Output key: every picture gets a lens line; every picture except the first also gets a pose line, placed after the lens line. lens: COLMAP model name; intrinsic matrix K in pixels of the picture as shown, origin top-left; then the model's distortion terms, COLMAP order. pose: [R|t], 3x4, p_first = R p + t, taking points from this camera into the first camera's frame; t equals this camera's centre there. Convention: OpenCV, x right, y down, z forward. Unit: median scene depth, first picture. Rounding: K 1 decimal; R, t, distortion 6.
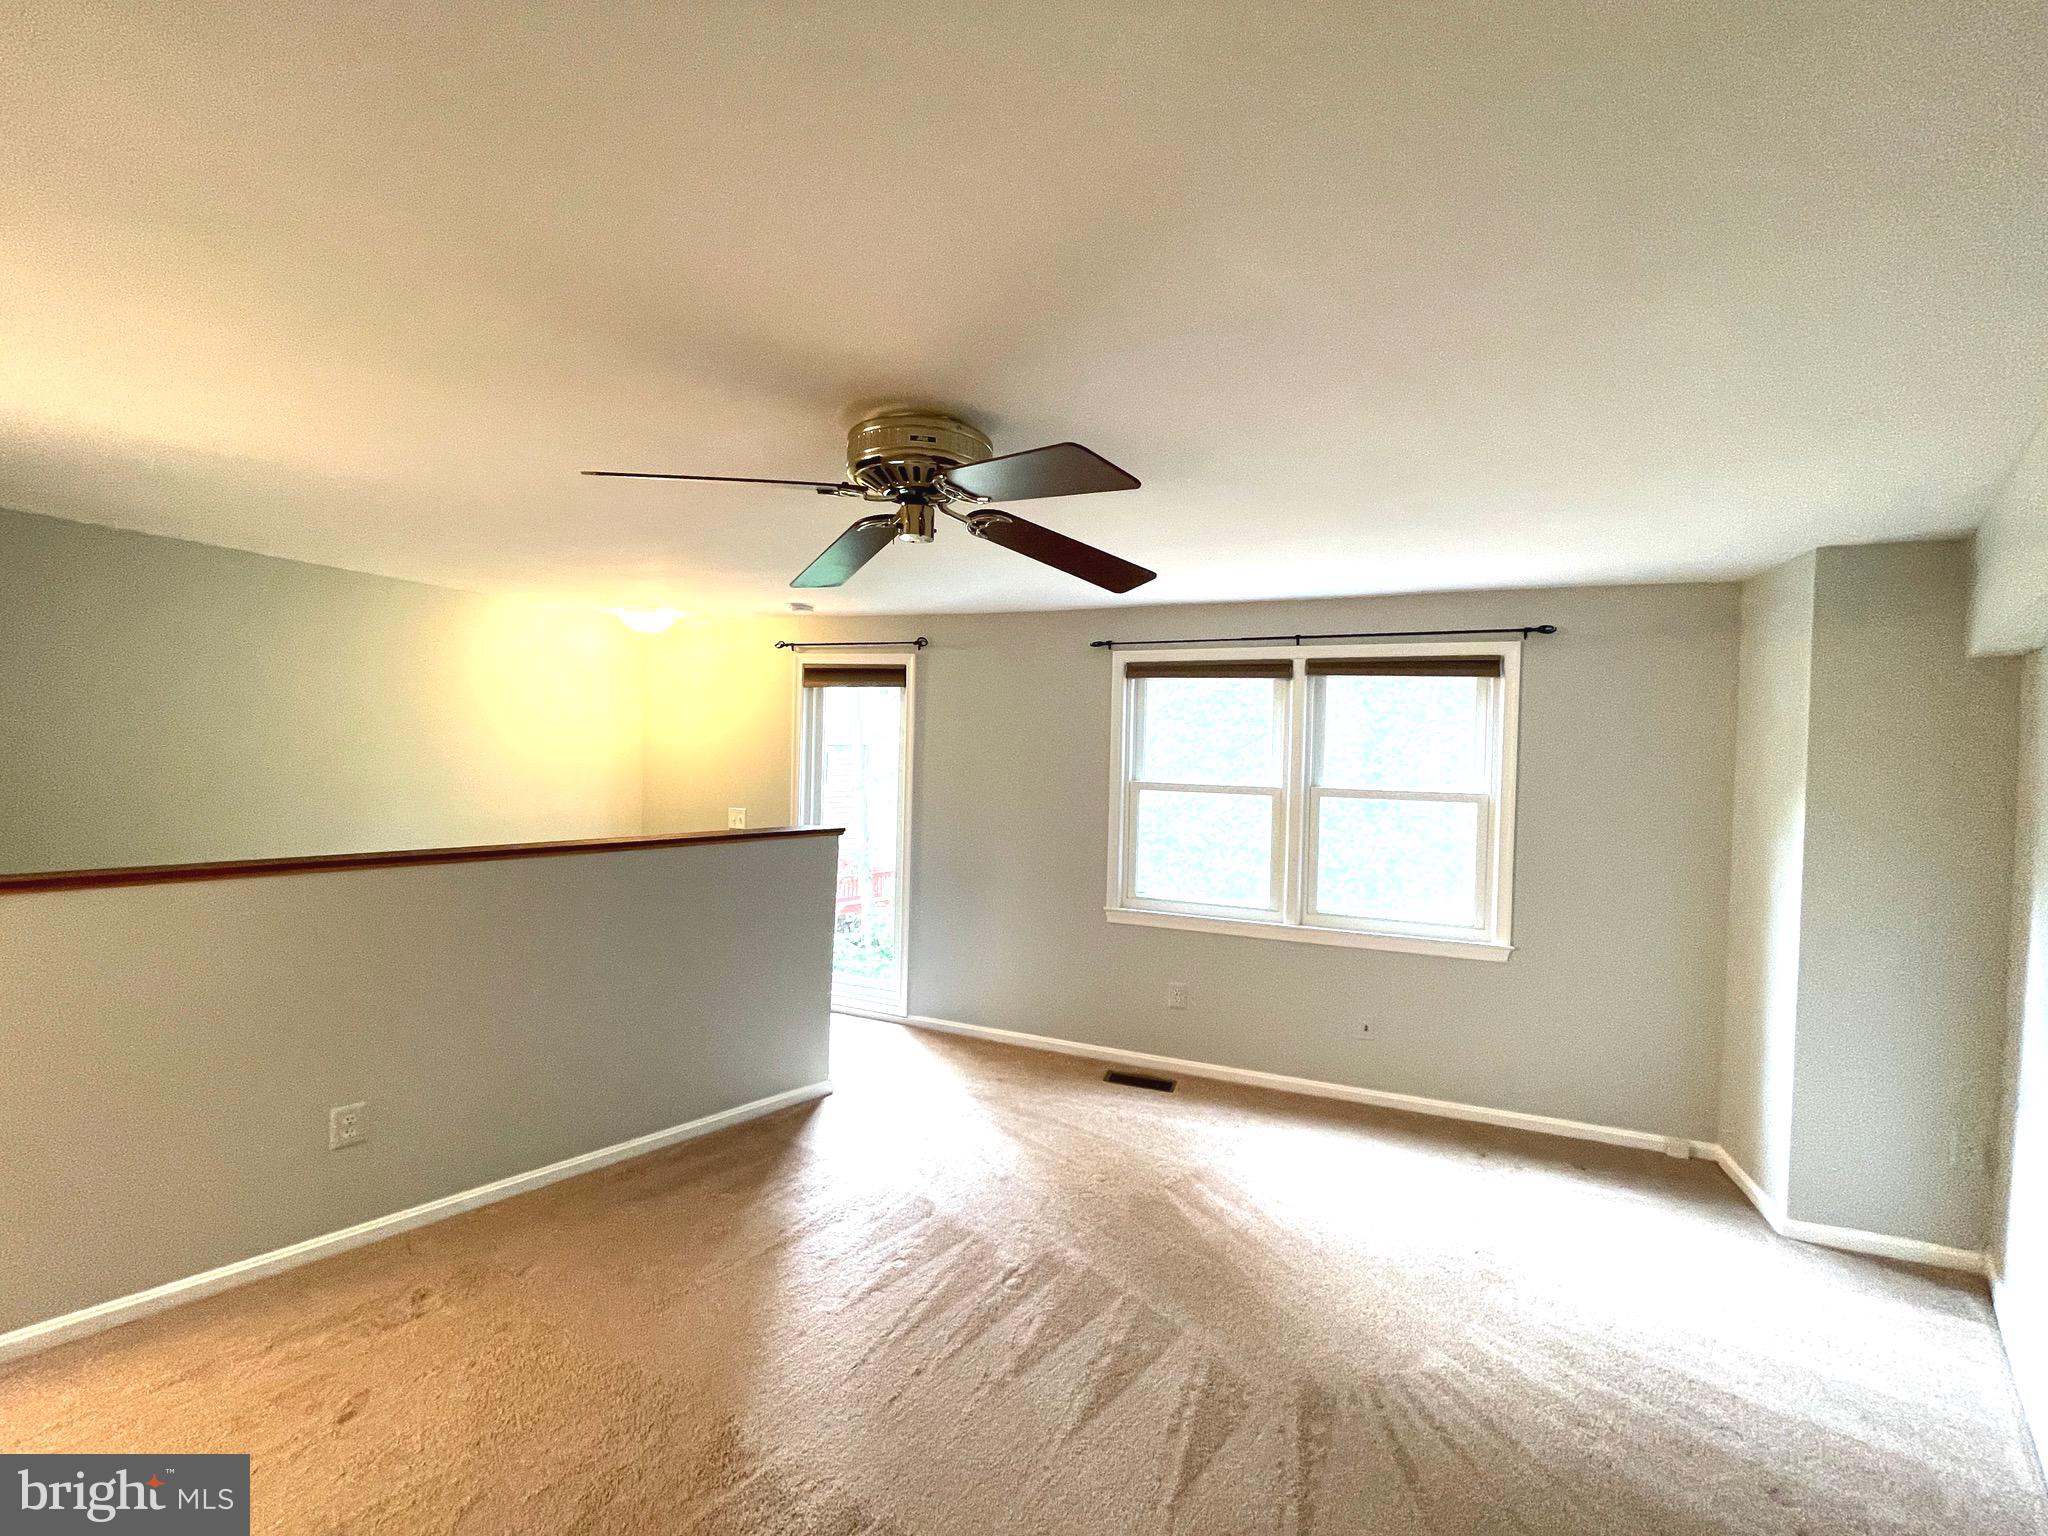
lens RADIAL K [[823.8, 0, 1021.9], [0, 823.8, 763.5], [0, 0, 1]] dist [-0.000776, 0.000337]
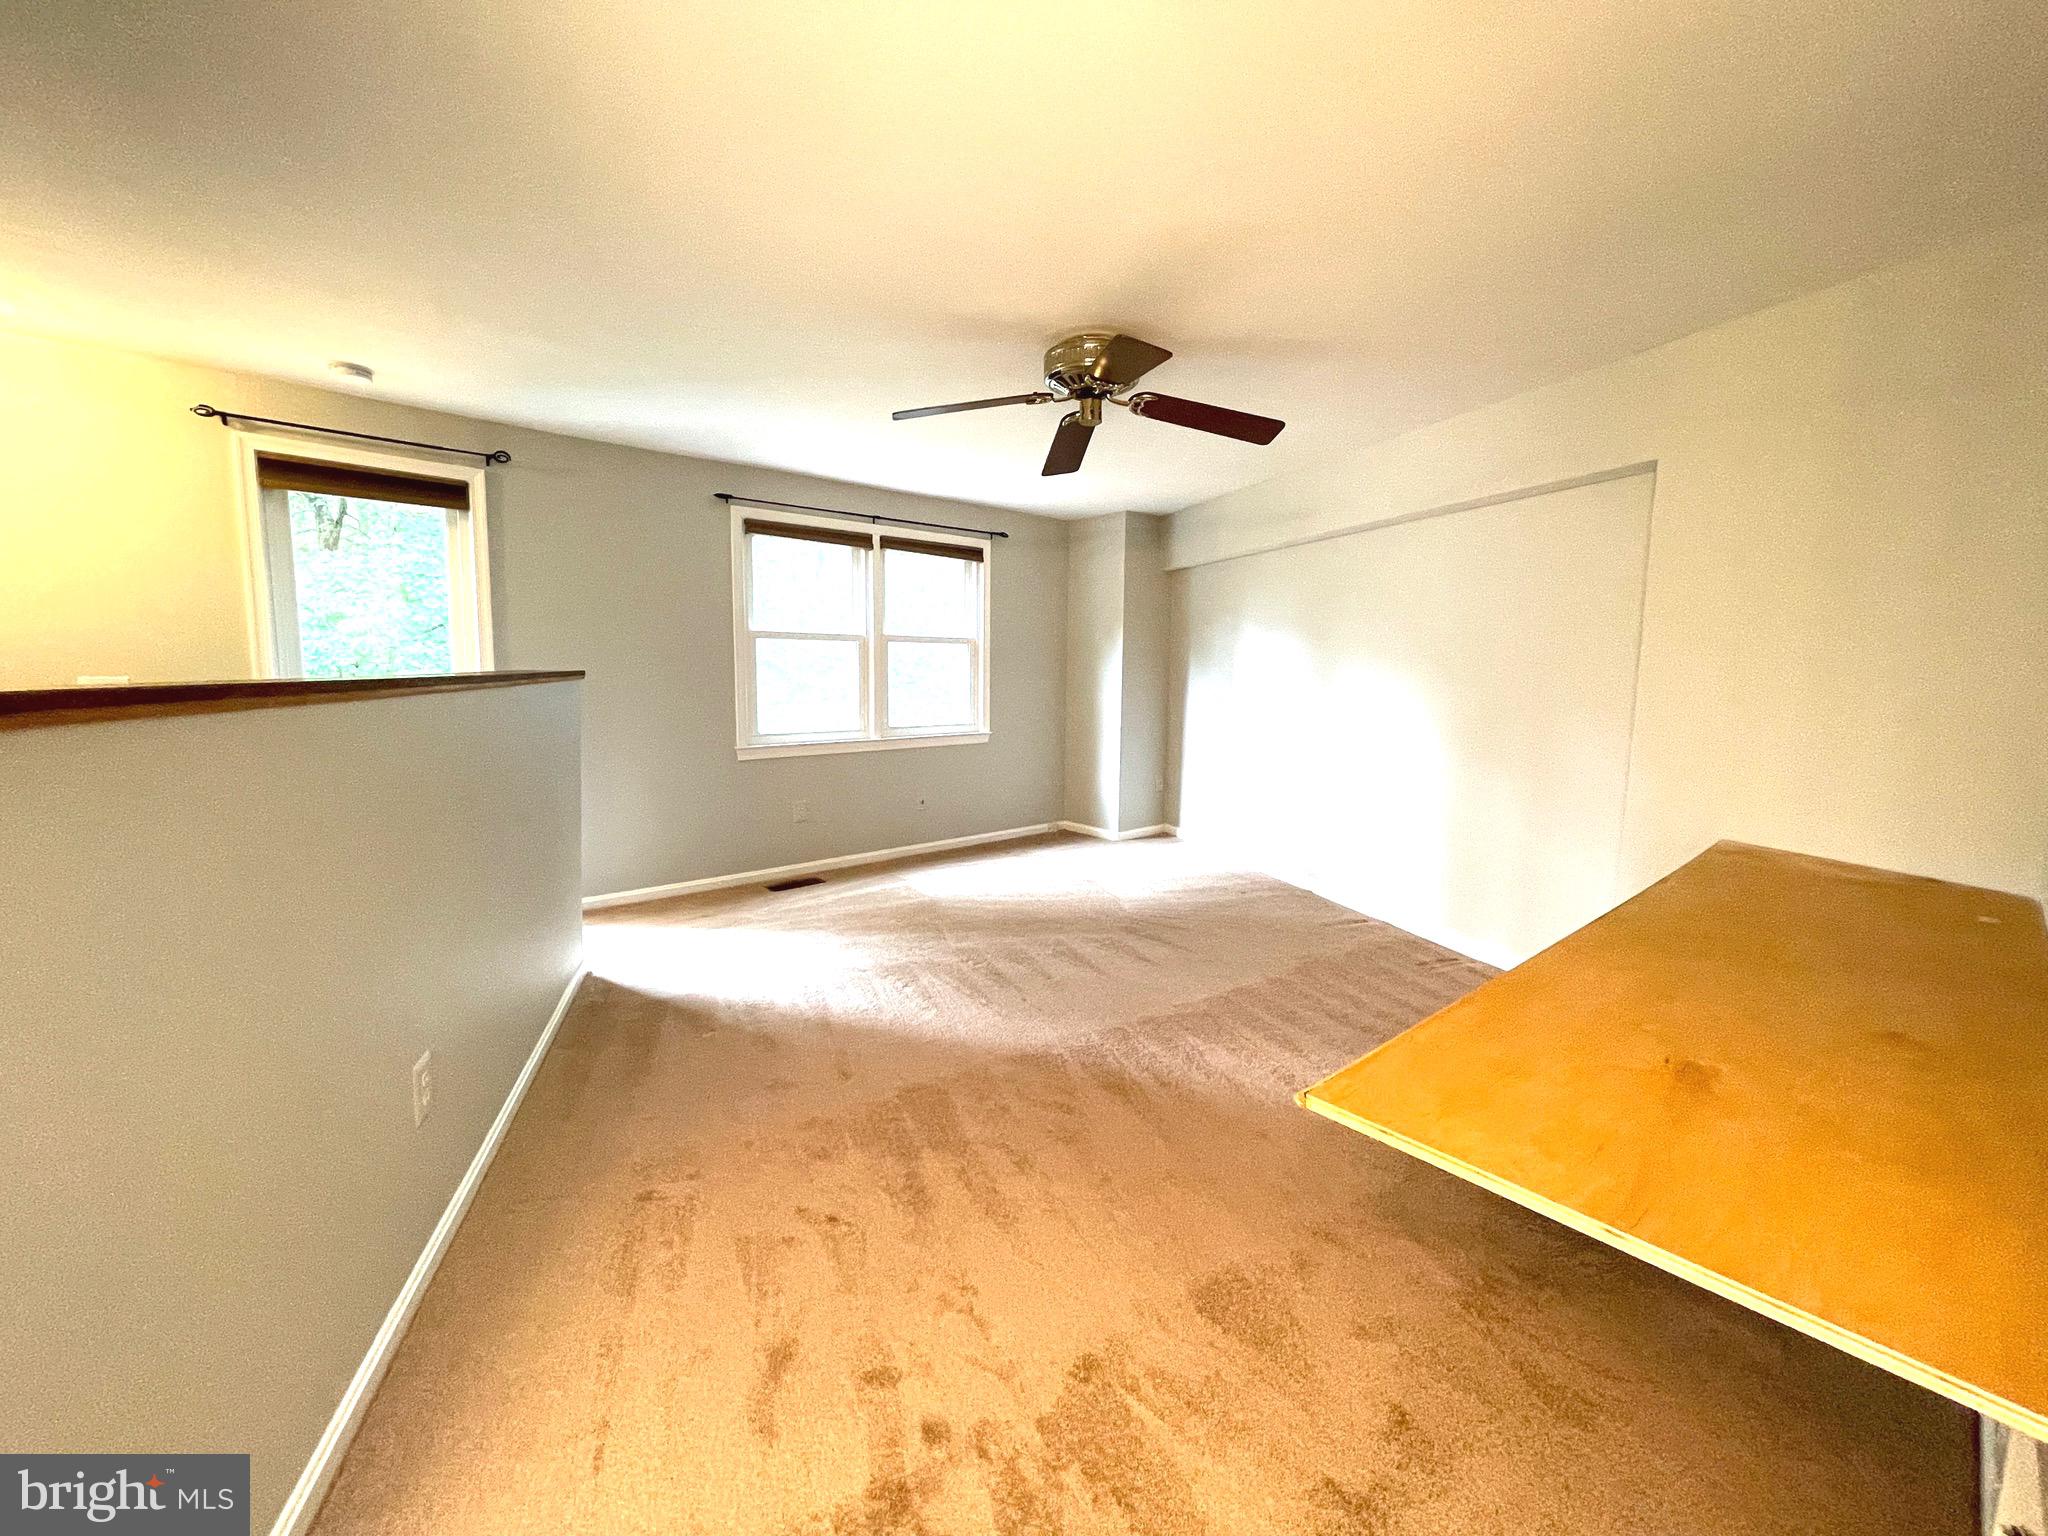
lens RADIAL K [[830.6, 0, 1025.4], [0, 830.6, 759.9], [0, 0, 1]] dist [-0.001039, -0.000141]
pose [[0.459989, -0.125372, 0.879029, -0.750851], [0.005391, 0.990358, 0.138429, 0.045254], [-0.887908, -0.058937, 0.456230, 0.168734]]
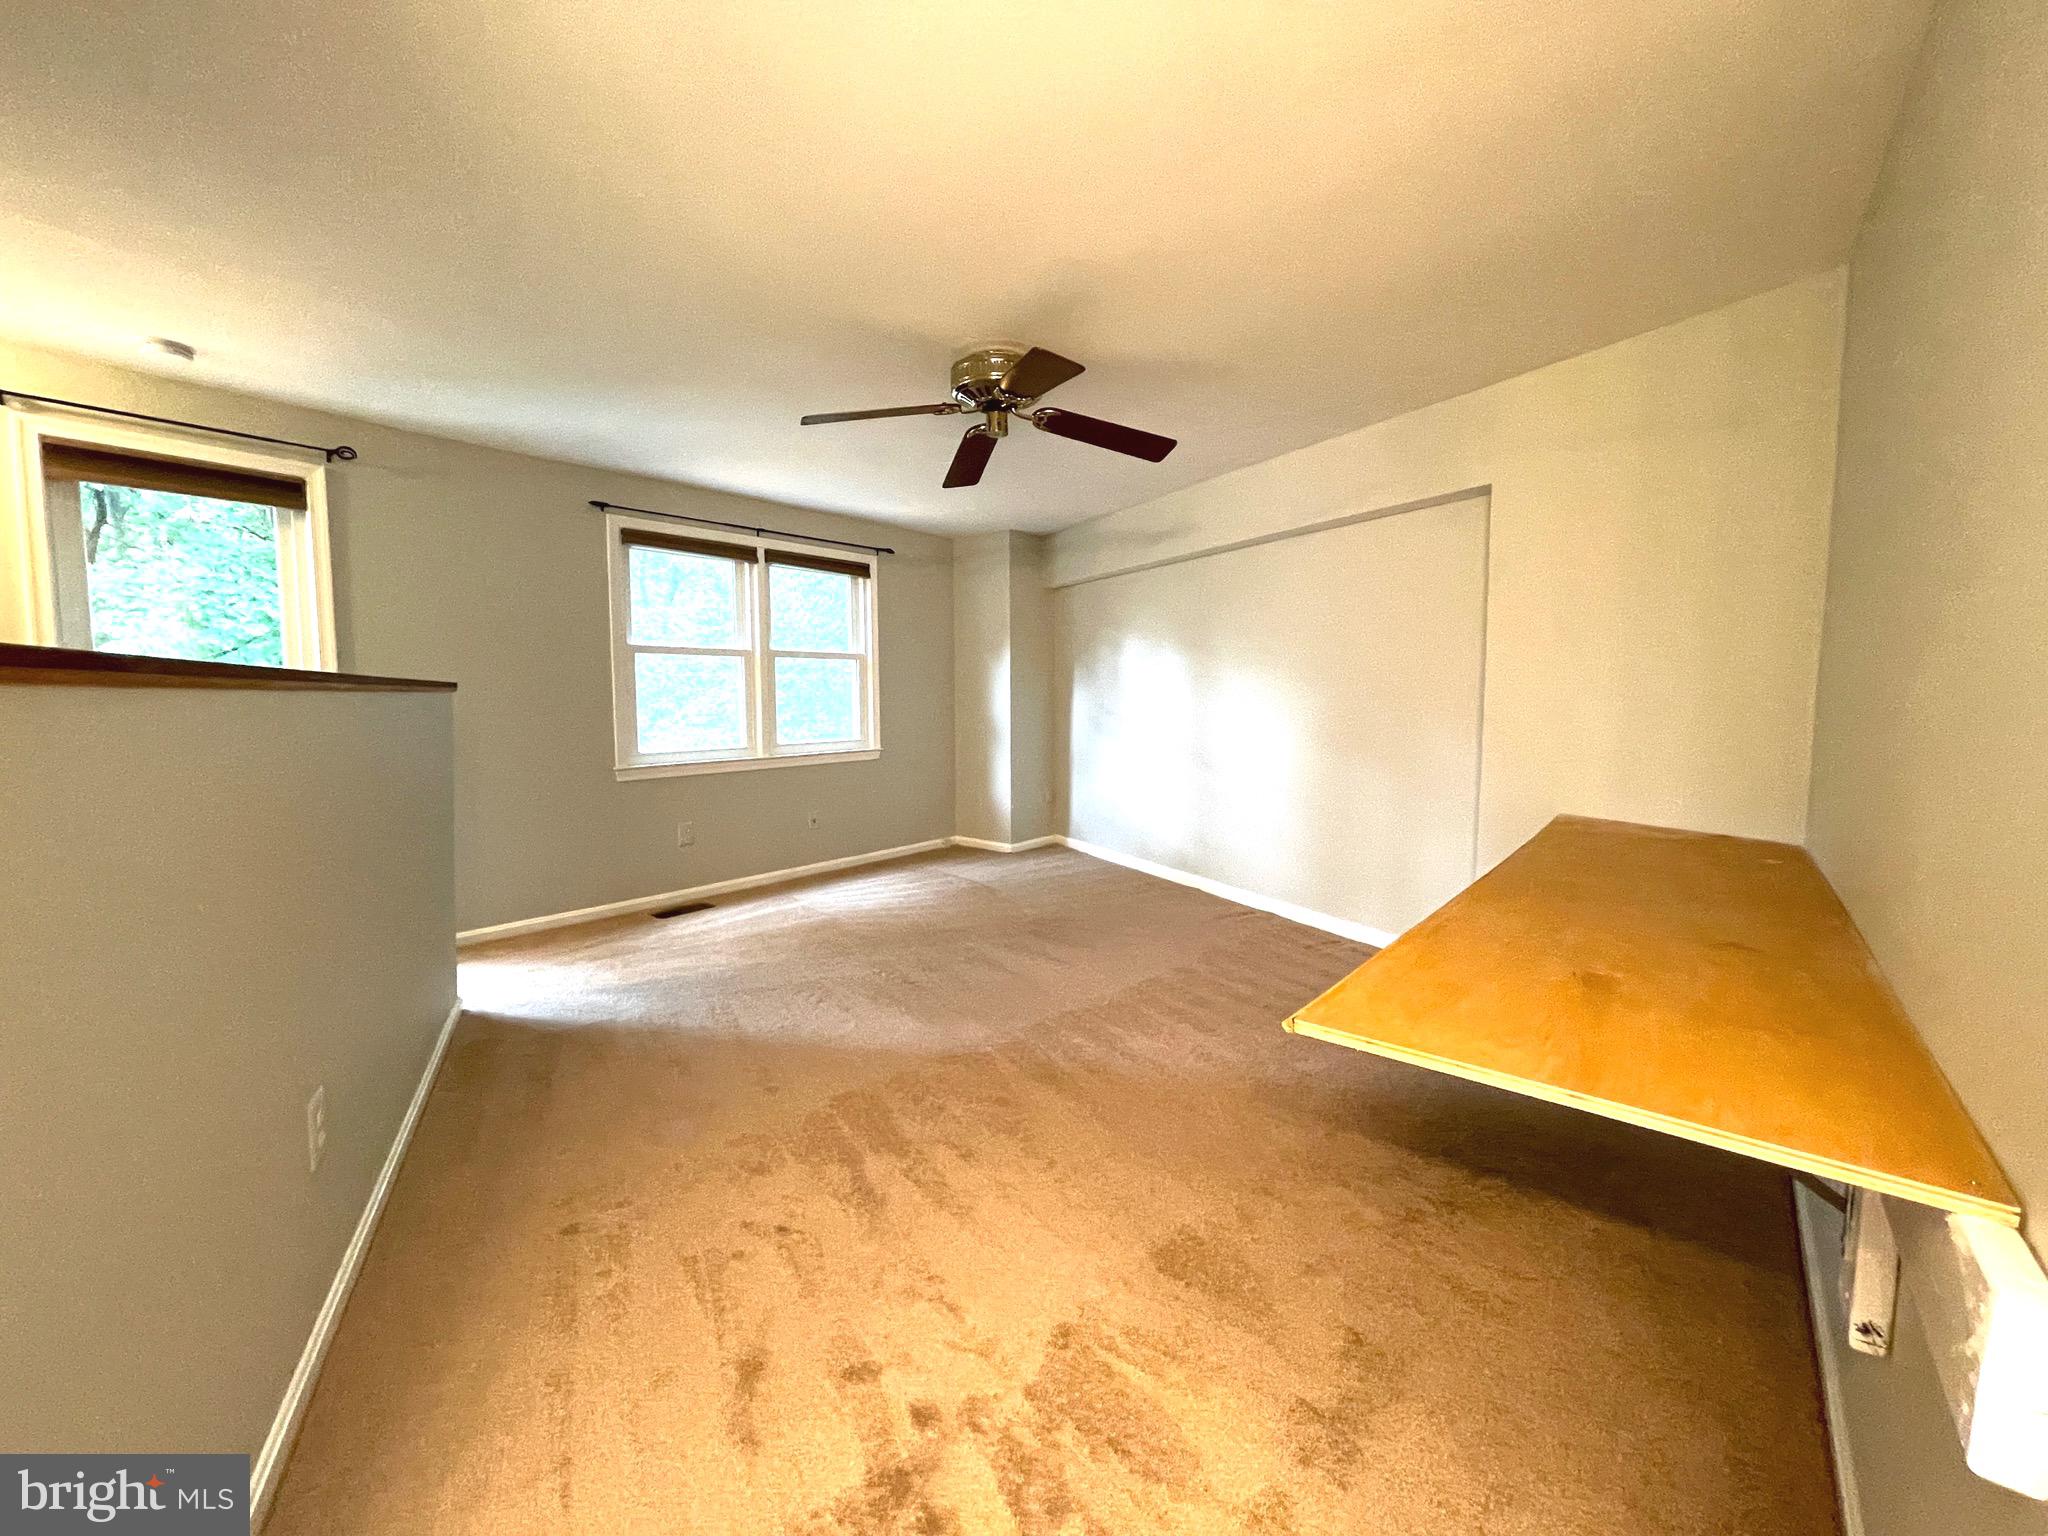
lens RADIAL K [[830.6, 0, 1025.4], [0, 830.6, 759.9], [0, 0, 1]] dist [-0.001039, -0.000141]
pose [[0.309633, -0.108194, 0.944680, -0.782935], [0.014646, 0.993930, 0.109034, 0.065116], [-0.950743, -0.019925, 0.309339, 0.204887]]
